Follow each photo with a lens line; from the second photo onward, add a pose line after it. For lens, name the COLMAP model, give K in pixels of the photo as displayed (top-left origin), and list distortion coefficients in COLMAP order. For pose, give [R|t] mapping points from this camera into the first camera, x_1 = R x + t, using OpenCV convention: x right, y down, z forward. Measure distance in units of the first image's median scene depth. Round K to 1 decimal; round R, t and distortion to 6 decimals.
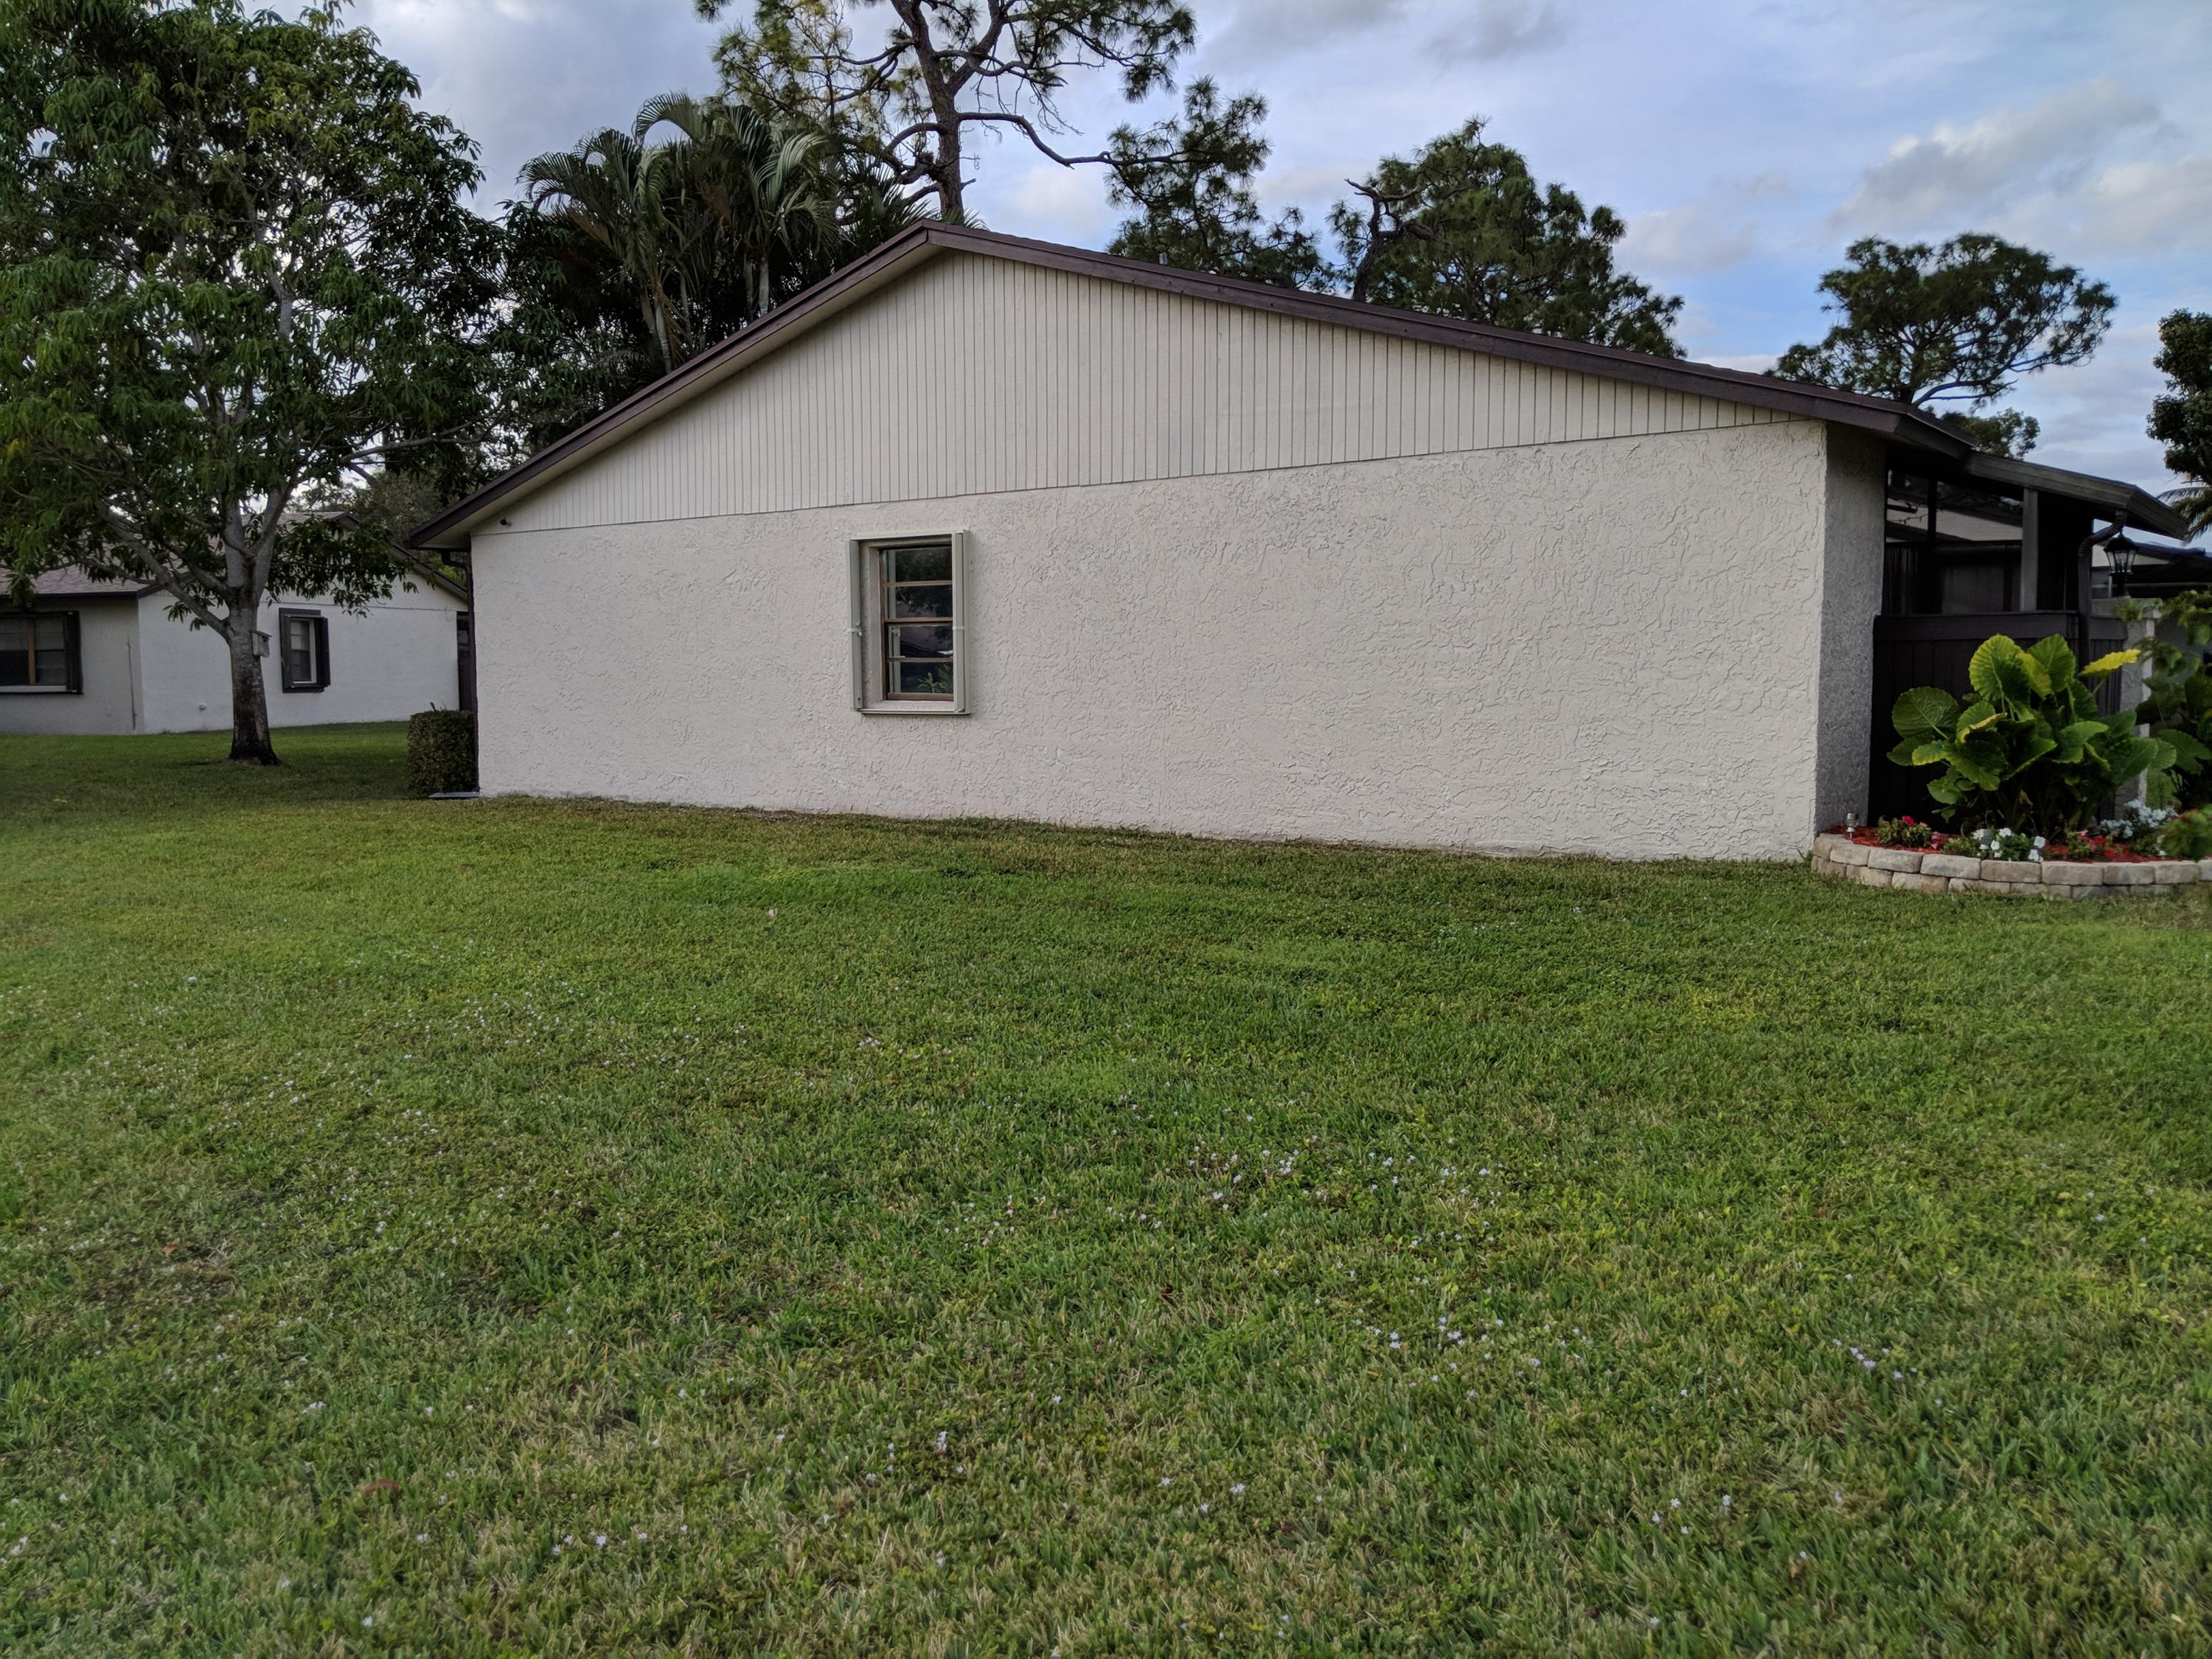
lens RADIAL K [[1773.1, 0, 1106.0], [0, 1773.1, 829.5], [0, 0, 1]] dist [0.037349, -0.082598]
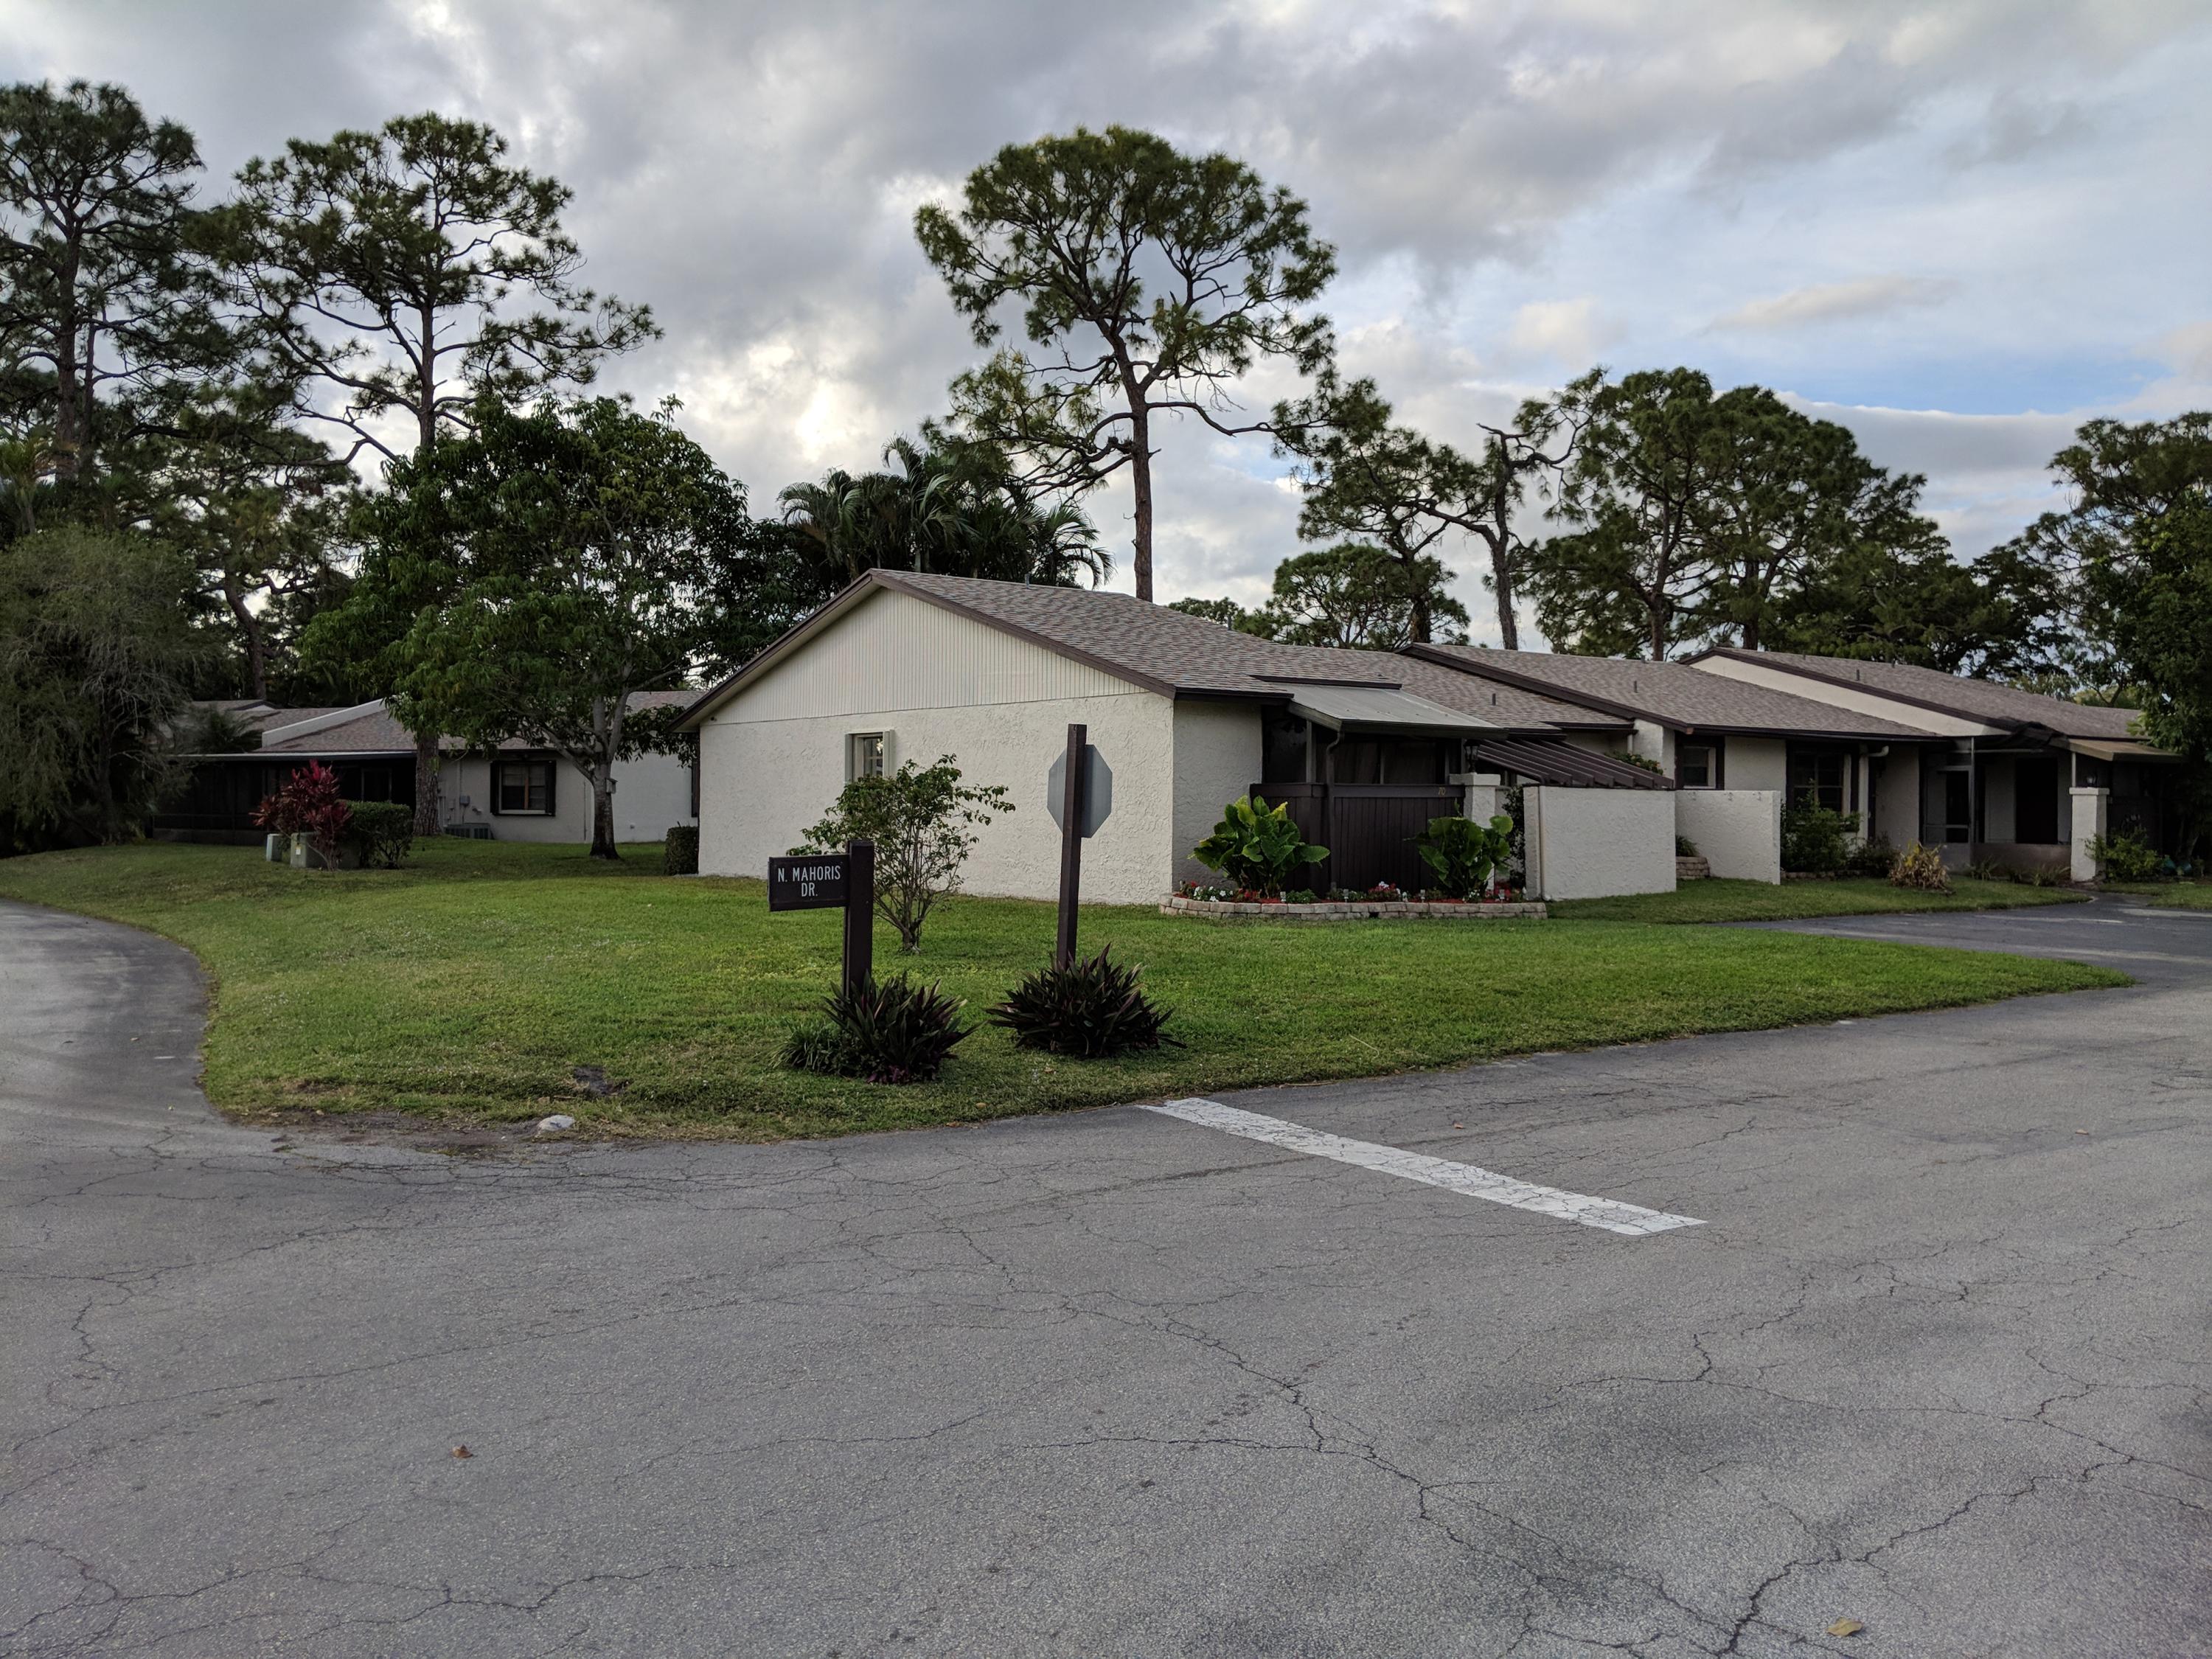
lens RADIAL K [[1773.1, 0, 1106.0], [0, 1773.1, 829.5], [0, 0, 1]] dist [0.037349, -0.082598]
pose [[0.956098, 0.016456, -0.292585, 0.452801], [-0.038719, 0.996763, -0.070462, 0.035463], [0.290478, 0.078697, 0.953640, -0.450932]]
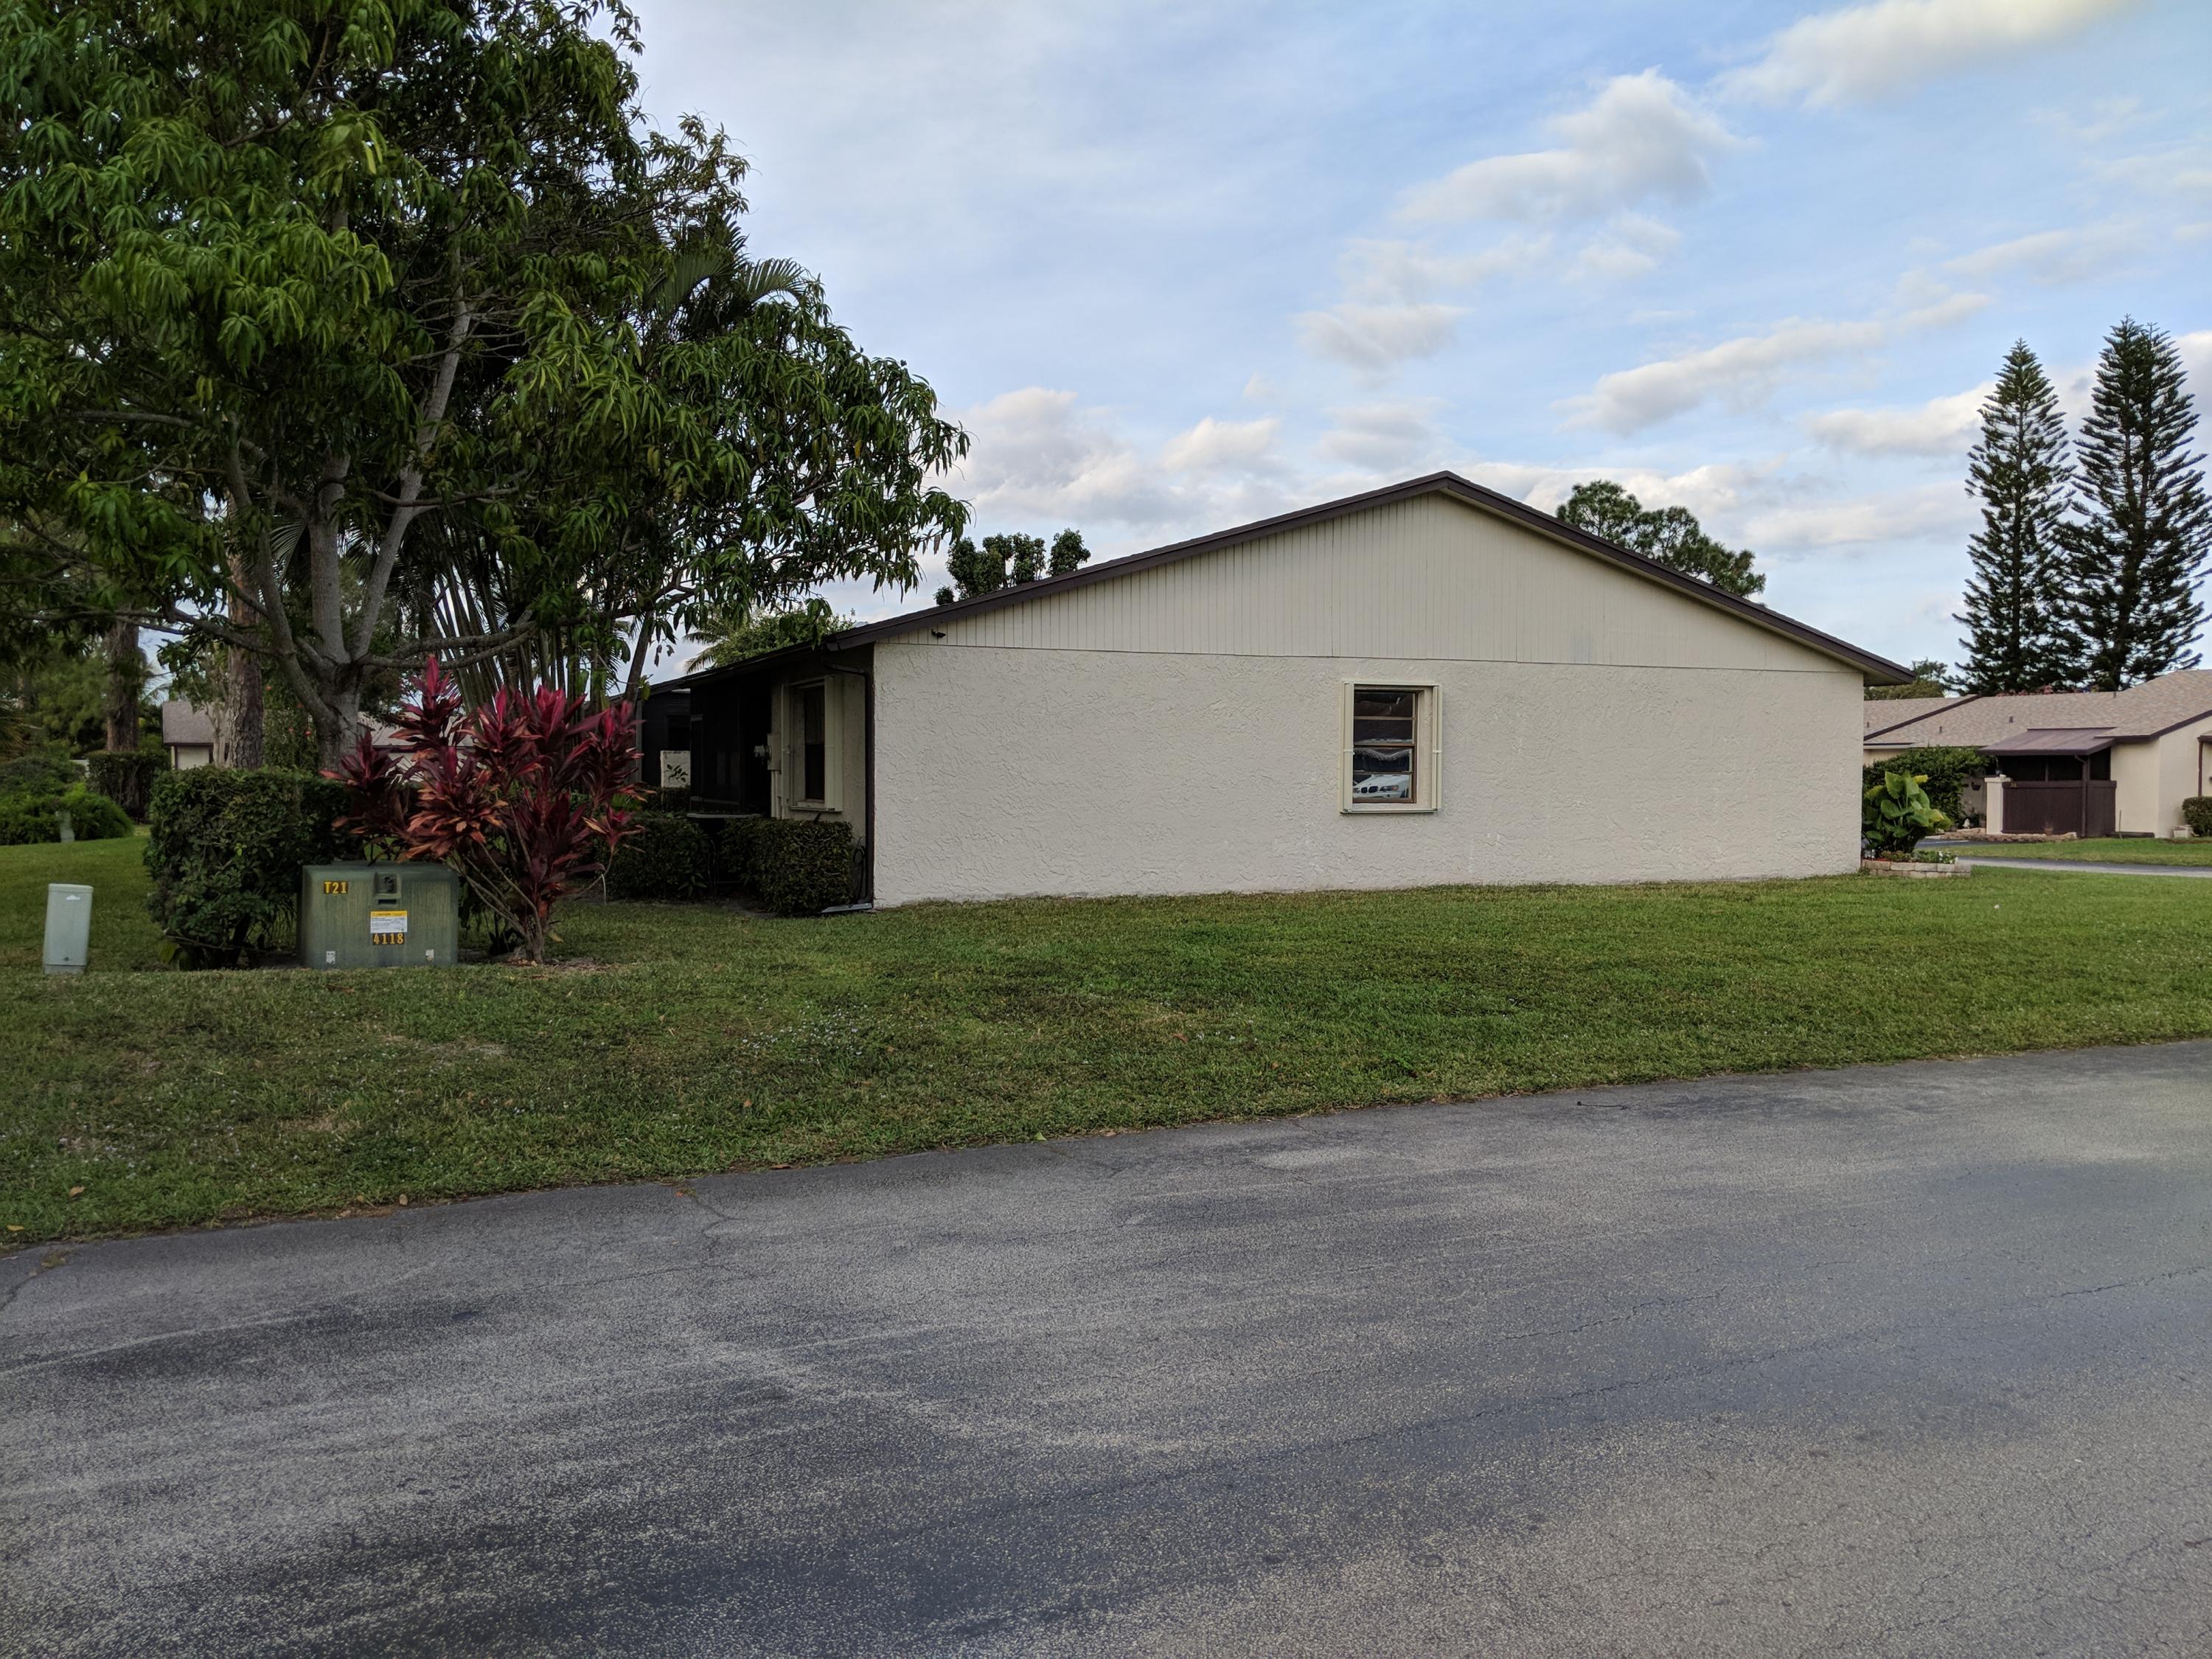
lens RADIAL K [[1773.1, 0, 1106.0], [0, 1773.1, 829.5], [0, 0, 1]] dist [0.037349, -0.082598]
pose [[0.519652, -0.021987, 0.854095, -0.974288], [0.071023, 0.997321, -0.017538, -0.030825], [-0.851421, 0.069774, 0.519821, 0.331643]]
